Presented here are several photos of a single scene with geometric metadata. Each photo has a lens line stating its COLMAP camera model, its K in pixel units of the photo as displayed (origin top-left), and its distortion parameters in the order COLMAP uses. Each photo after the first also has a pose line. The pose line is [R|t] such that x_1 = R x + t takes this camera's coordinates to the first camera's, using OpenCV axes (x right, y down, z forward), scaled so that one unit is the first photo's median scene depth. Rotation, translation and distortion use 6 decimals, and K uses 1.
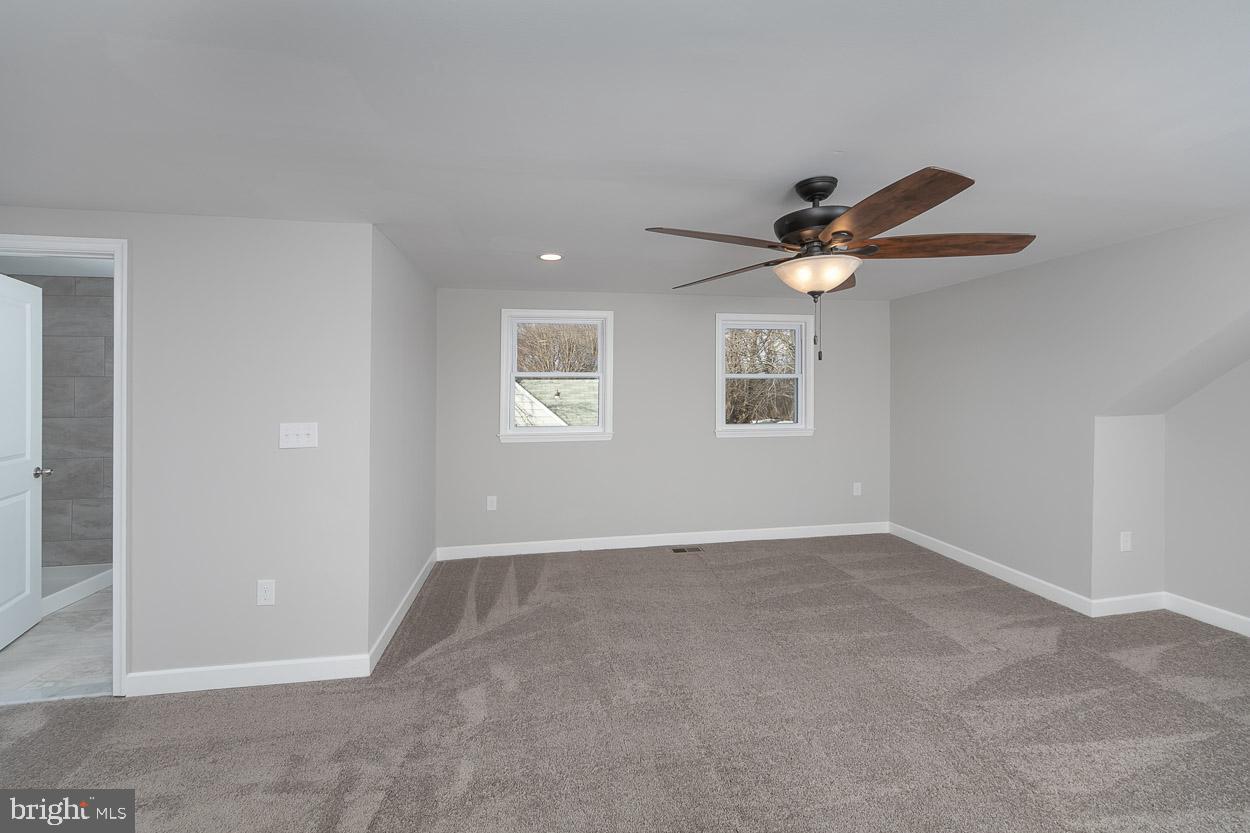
lens RADIAL K [[491.1, 0, 618.8], [0, 491.1, 394.3], [0, 0, 1]] dist [-0.000659, -0.000089]
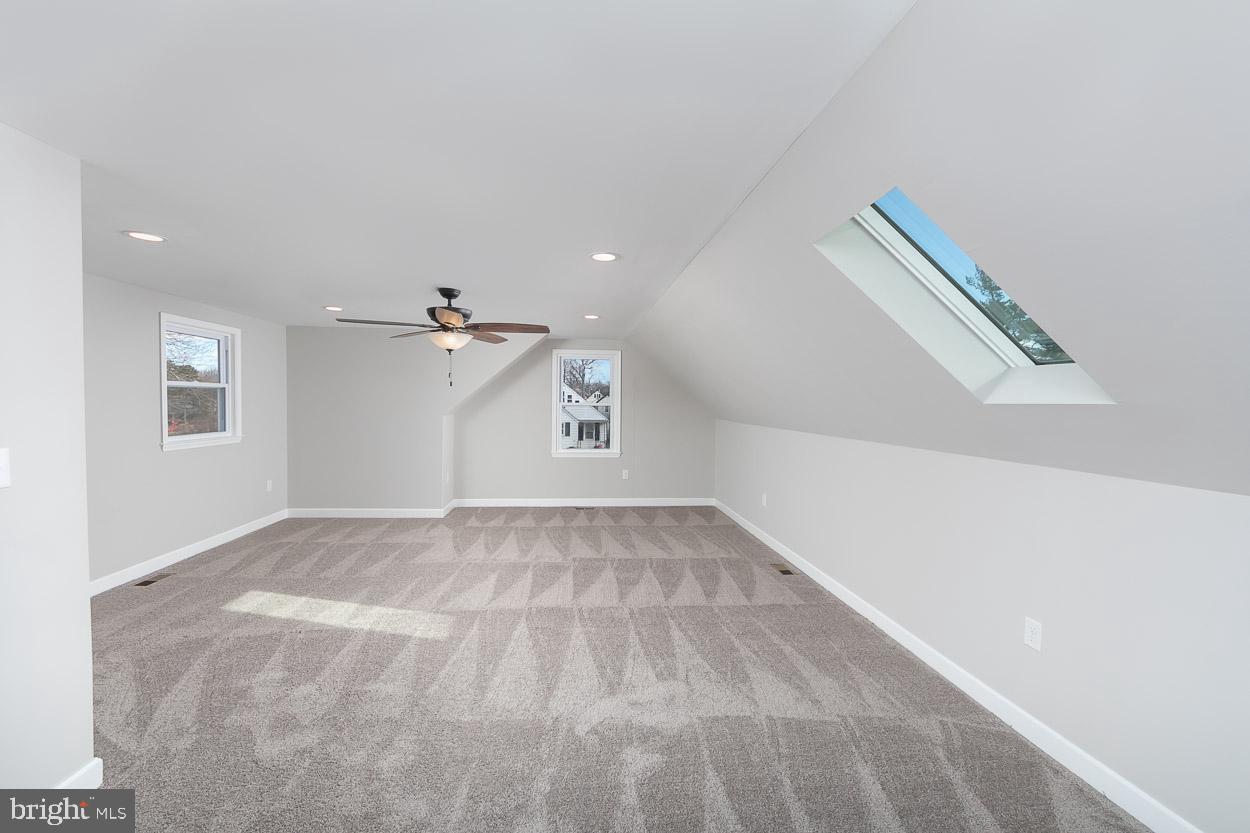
lens RADIAL K [[483.3, 0, 617.2], [0, 483.3, 415.5], [0, 0, 1]] dist [-0.019652, 0.007262]
pose [[0.090468, -0.022039, 0.995655, -0.636072], [-0.003420, 0.999742, 0.022440, -0.000545], [-0.995893, -0.005435, 0.090370, 0.093101]]
